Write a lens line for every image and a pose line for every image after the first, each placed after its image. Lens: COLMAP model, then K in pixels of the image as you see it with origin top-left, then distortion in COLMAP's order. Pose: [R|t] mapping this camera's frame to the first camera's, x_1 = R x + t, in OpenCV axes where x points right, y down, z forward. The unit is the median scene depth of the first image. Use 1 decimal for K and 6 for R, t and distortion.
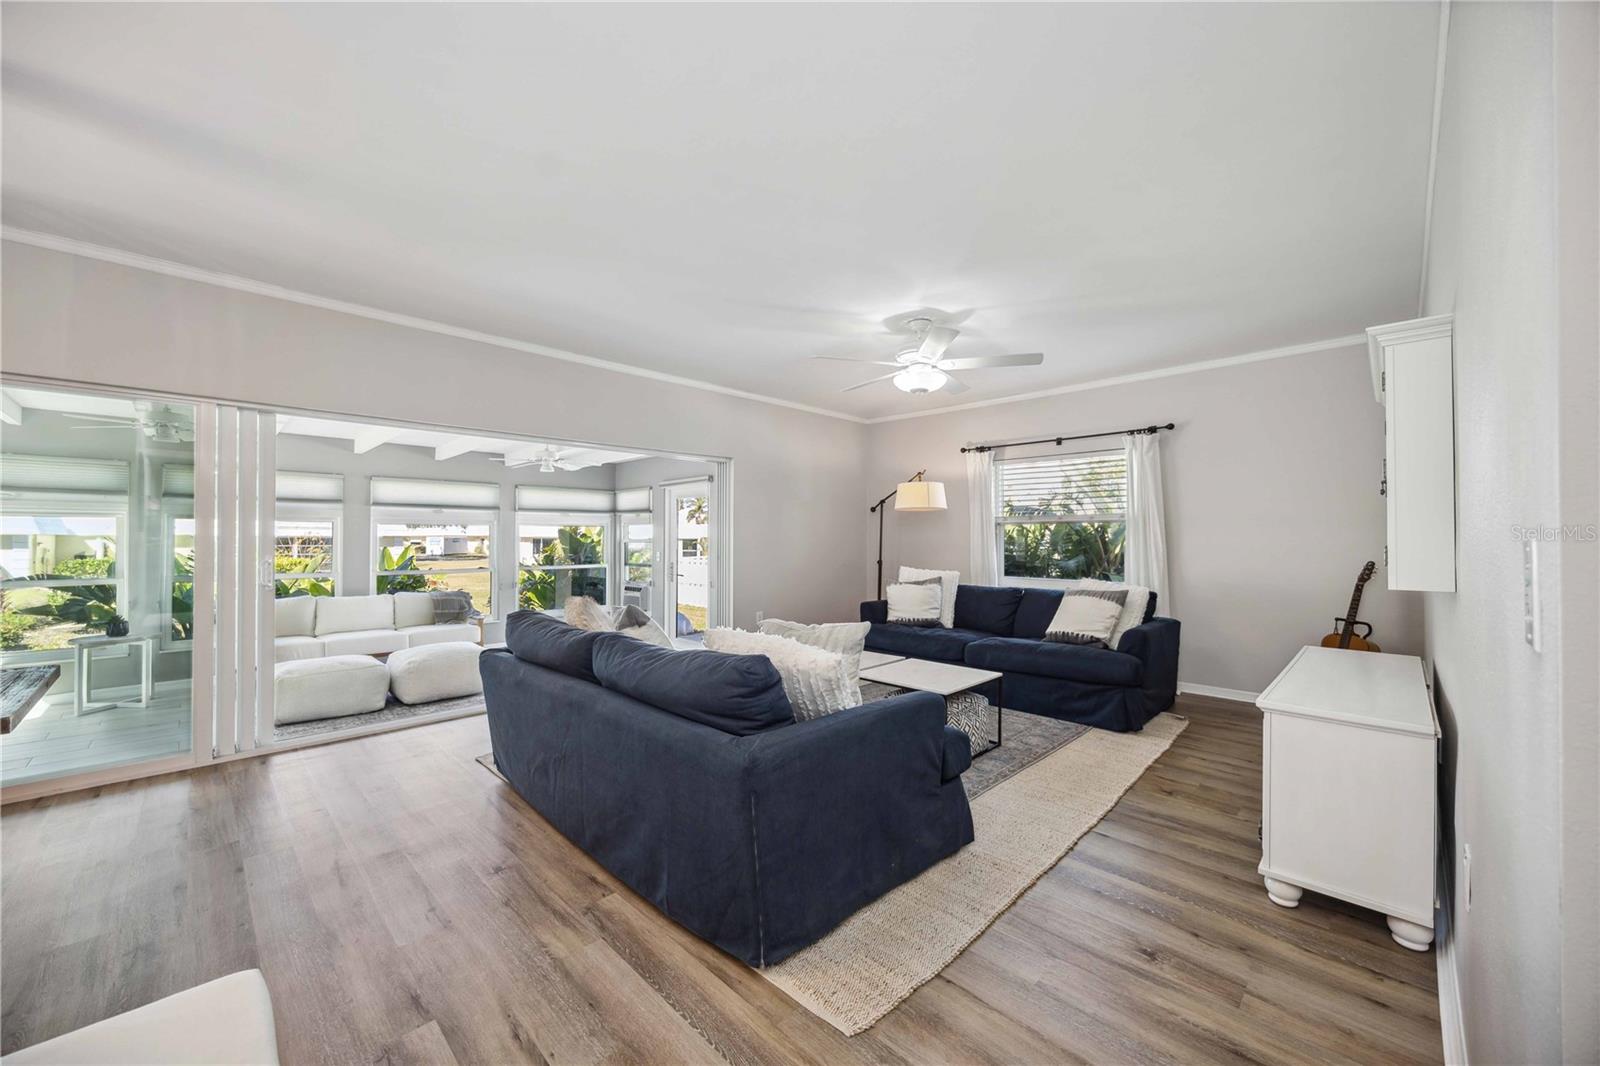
lens RADIAL K [[611.0, 0, 797.3], [0, 611.0, 538.7], [0, 0, 1]] dist [-0.009598, -0.000193]
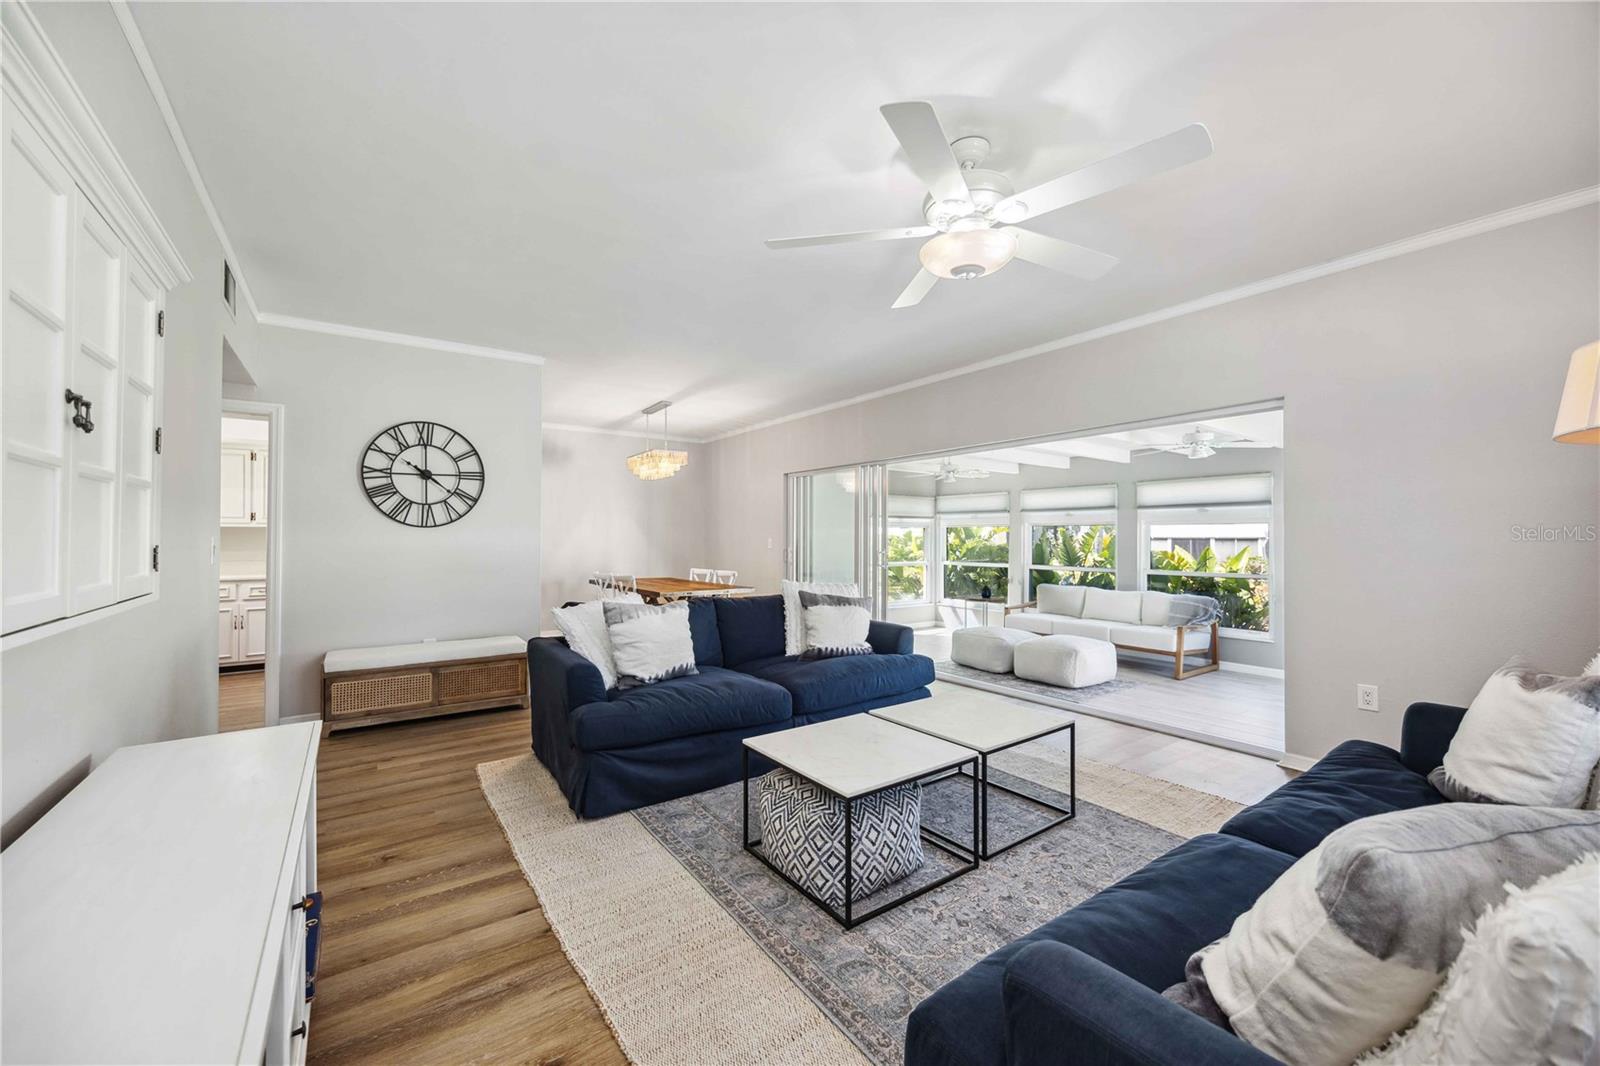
lens RADIAL K [[611.0, 0, 784.8], [0, 611.0, 522.5], [0, 0, 1]] dist [-0.009598, -0.000193]
pose [[-0.176785, -0.028190, -0.983846, 1.012194], [-0.001740, 0.999597, -0.028328, 0.004725], [0.984248, -0.003296, -0.176763, 1.212881]]
